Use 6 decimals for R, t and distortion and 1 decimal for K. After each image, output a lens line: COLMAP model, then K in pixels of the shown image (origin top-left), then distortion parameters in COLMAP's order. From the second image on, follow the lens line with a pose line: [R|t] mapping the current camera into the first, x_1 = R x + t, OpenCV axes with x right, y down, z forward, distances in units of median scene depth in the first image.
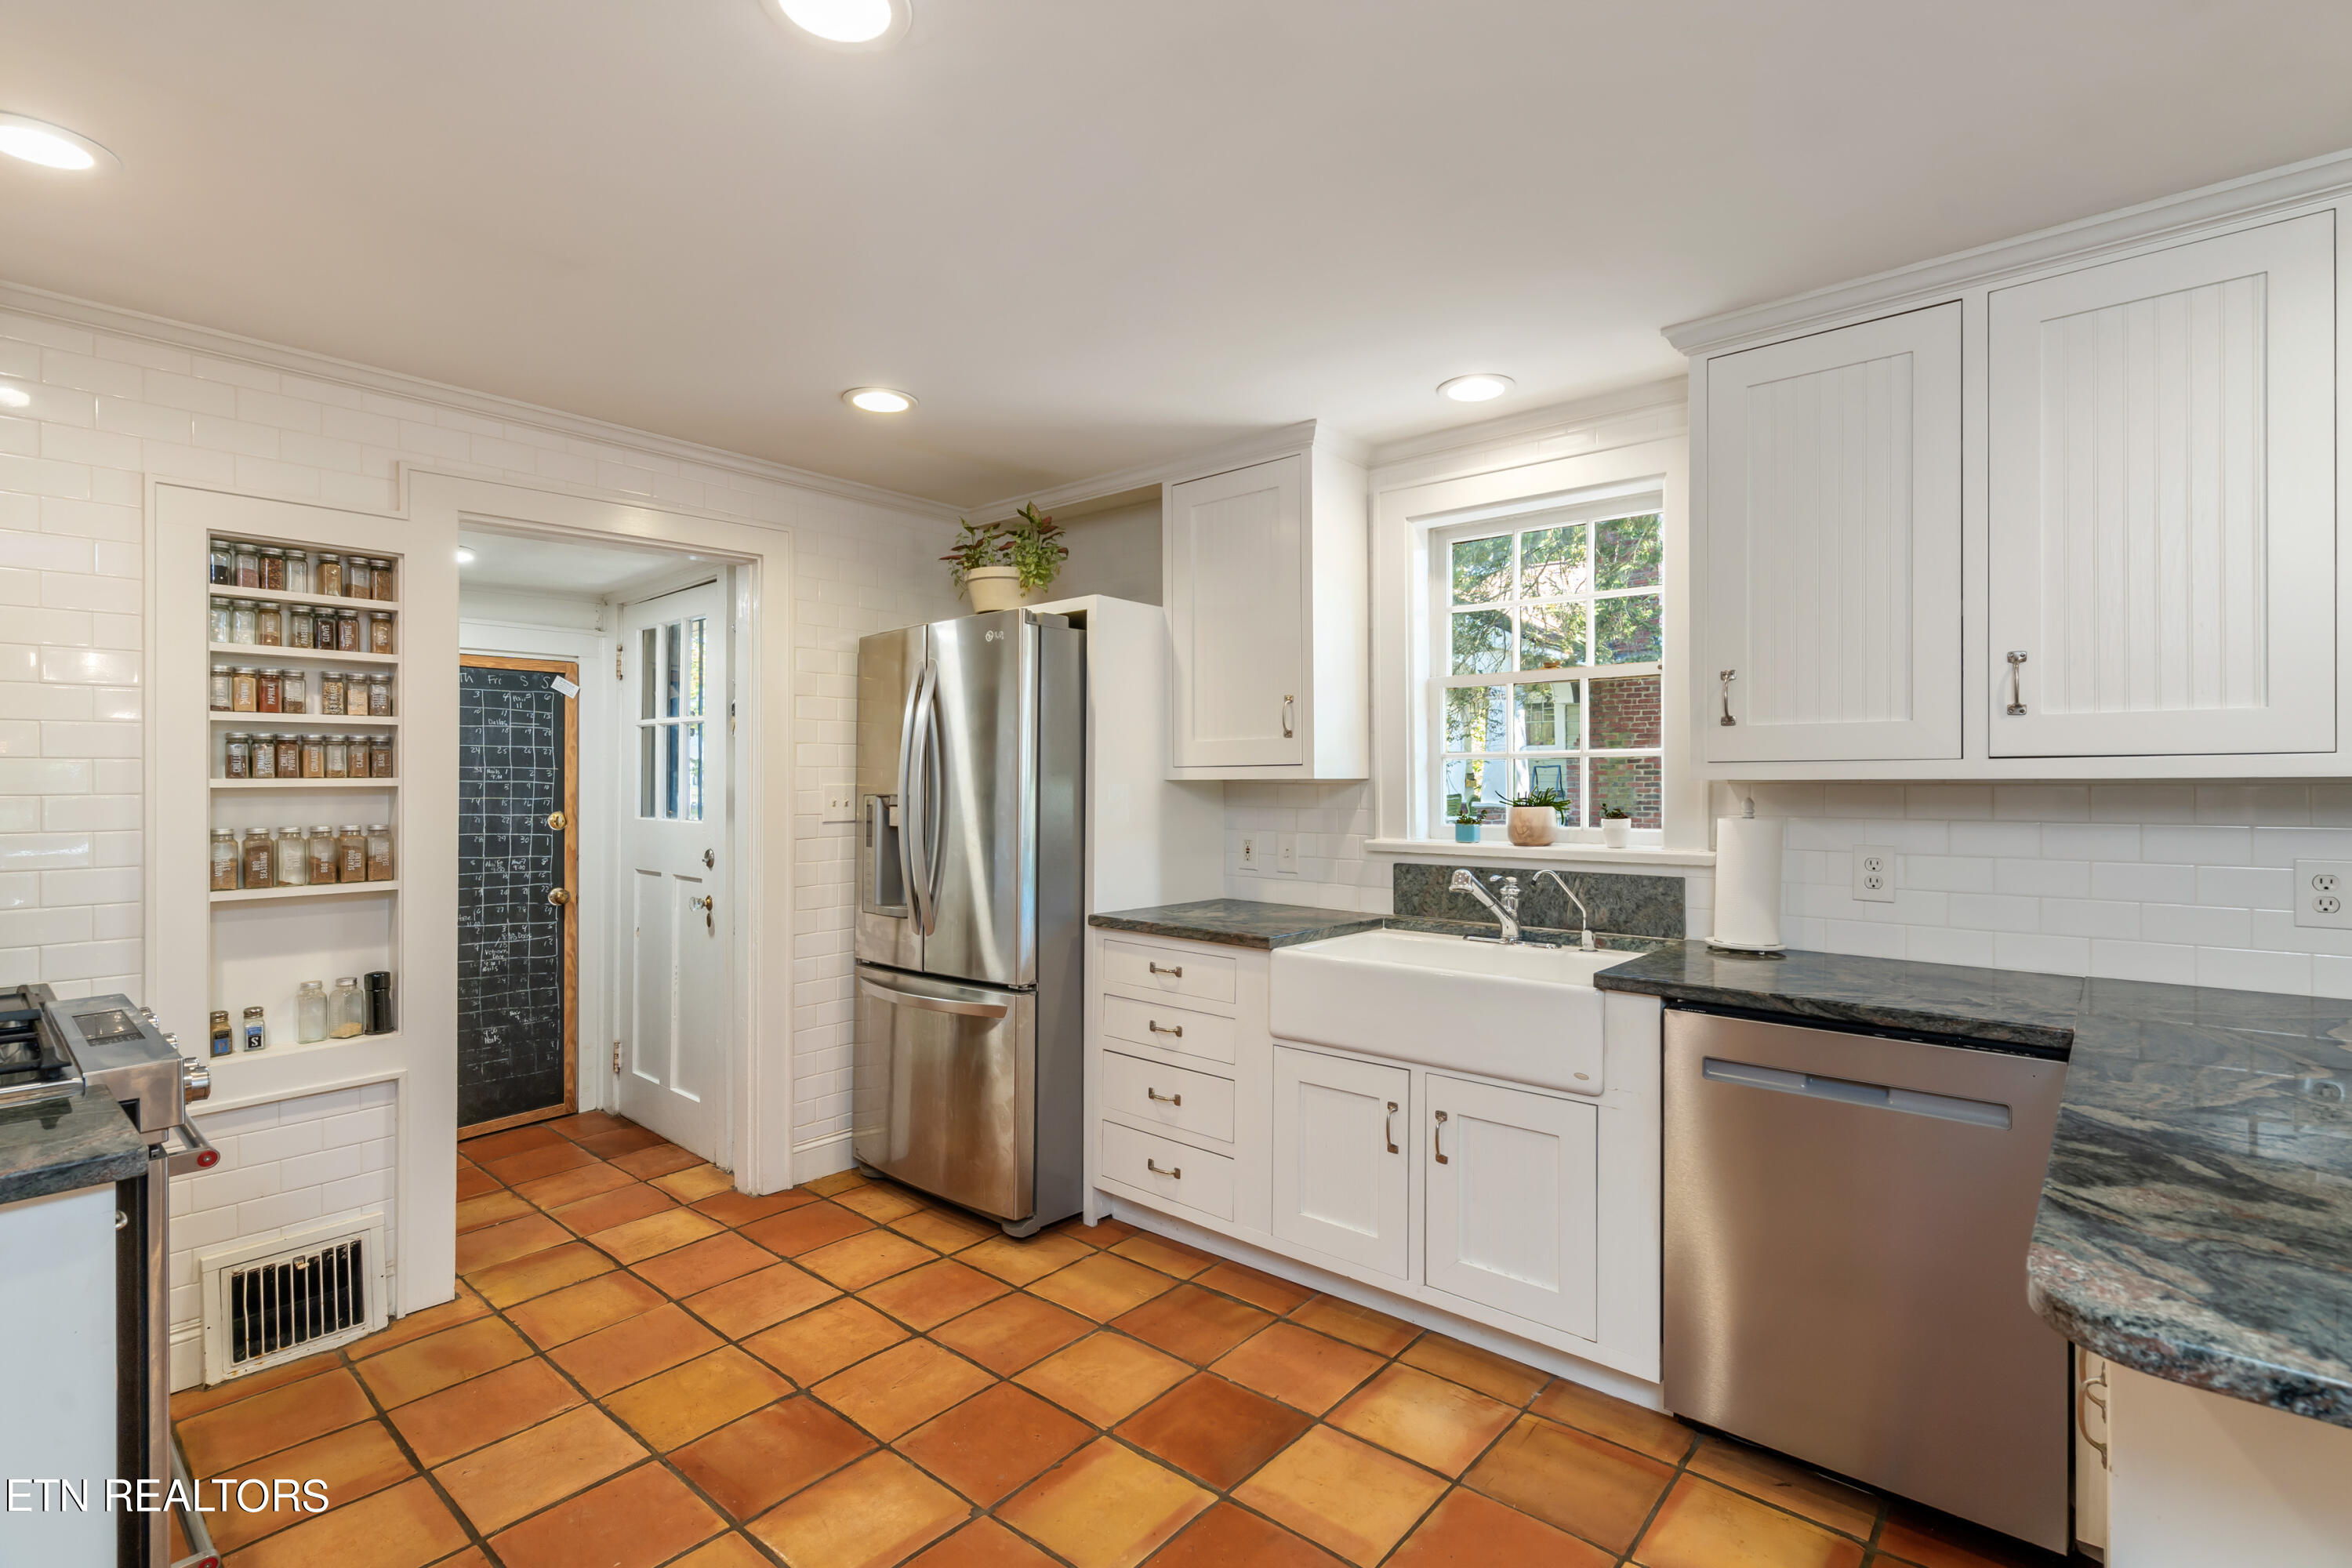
lens RADIAL K [[1080.8, 0, 1167.8], [0, 1080.8, 783.0], [0, 0, 1]] dist [0.002329, 0.000418]
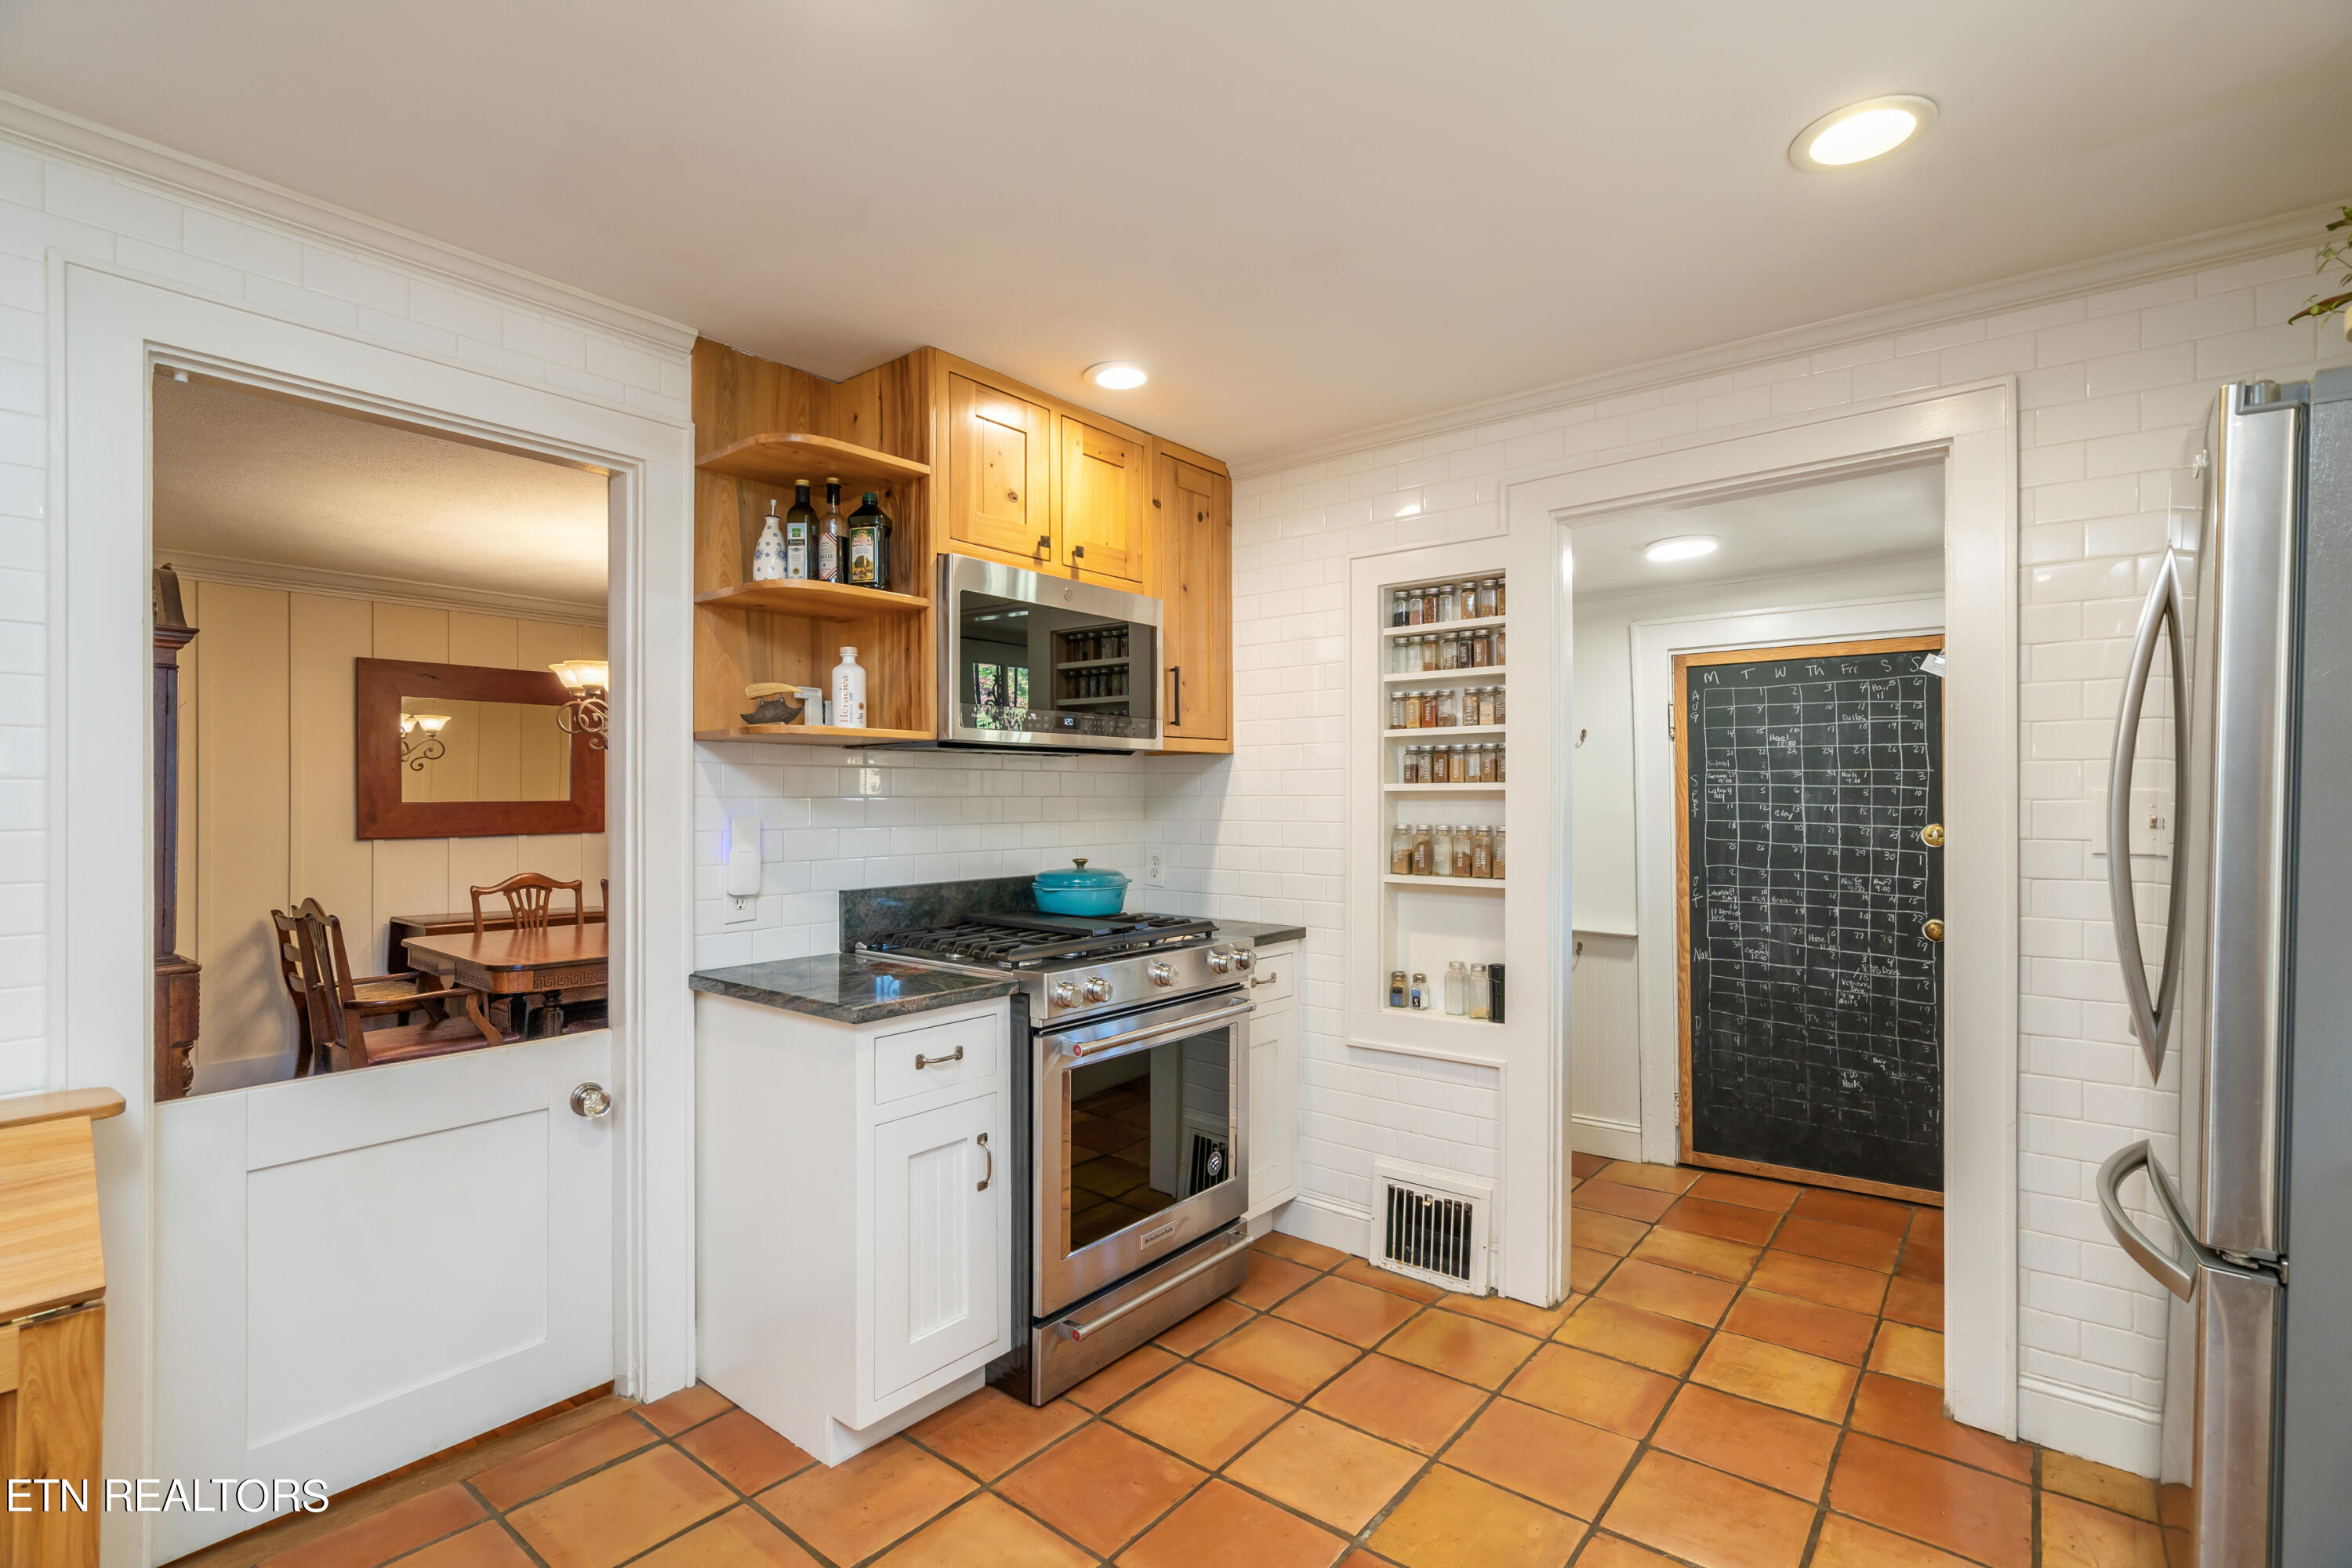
lens RADIAL K [[1075.4, 0, 1191.3], [0, 1075.4, 794.8], [0, 0, 1]] dist [0.001013, 0.000380]
pose [[0.045935, 0.003909, -0.998937, 0.314396], [-0.000627, 0.999992, 0.003884, 0.003561], [0.998944, 0.000448, 0.045937, 0.643991]]
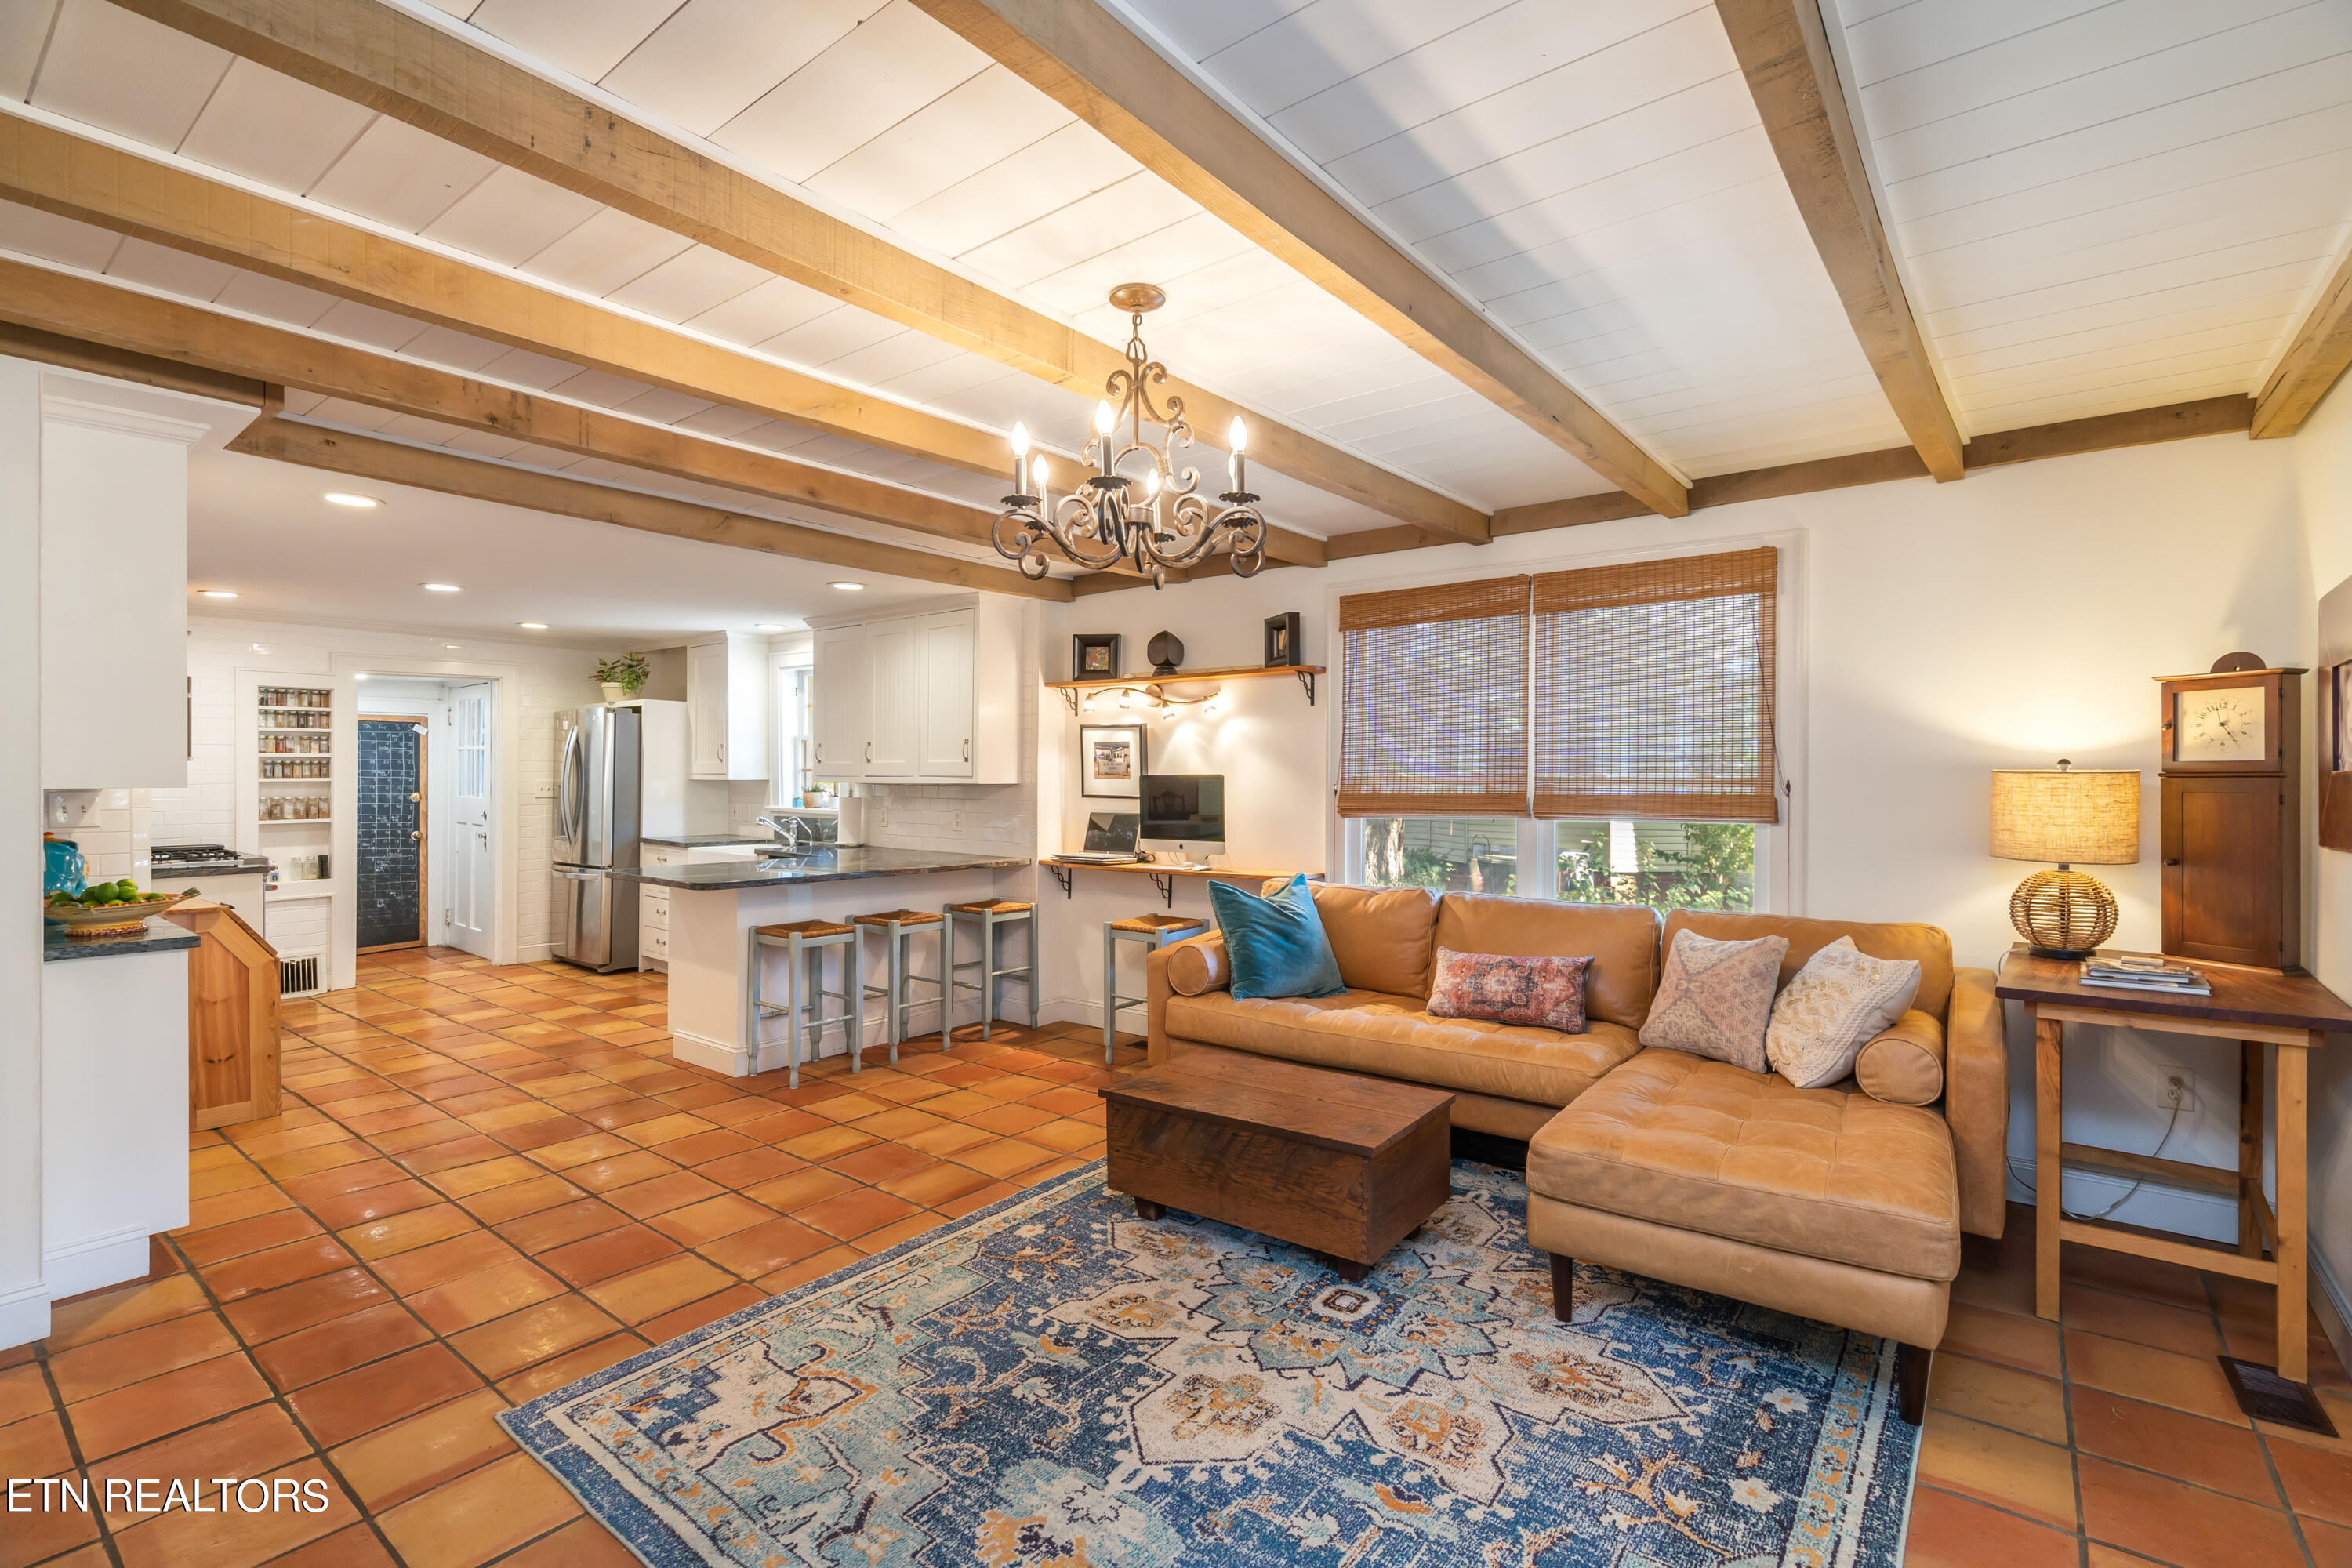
lens RADIAL K [[1080.8, 0, 1167.8], [0, 1080.8, 783.0], [0, 0, 1]] dist [0.002329, 0.000418]
pose [[0.999465, 0.006951, 0.031951, 1.153309], [-0.007250, 0.999931, 0.009233, -0.029672], [-0.031885, -0.009460, 0.999447, -1.578635]]
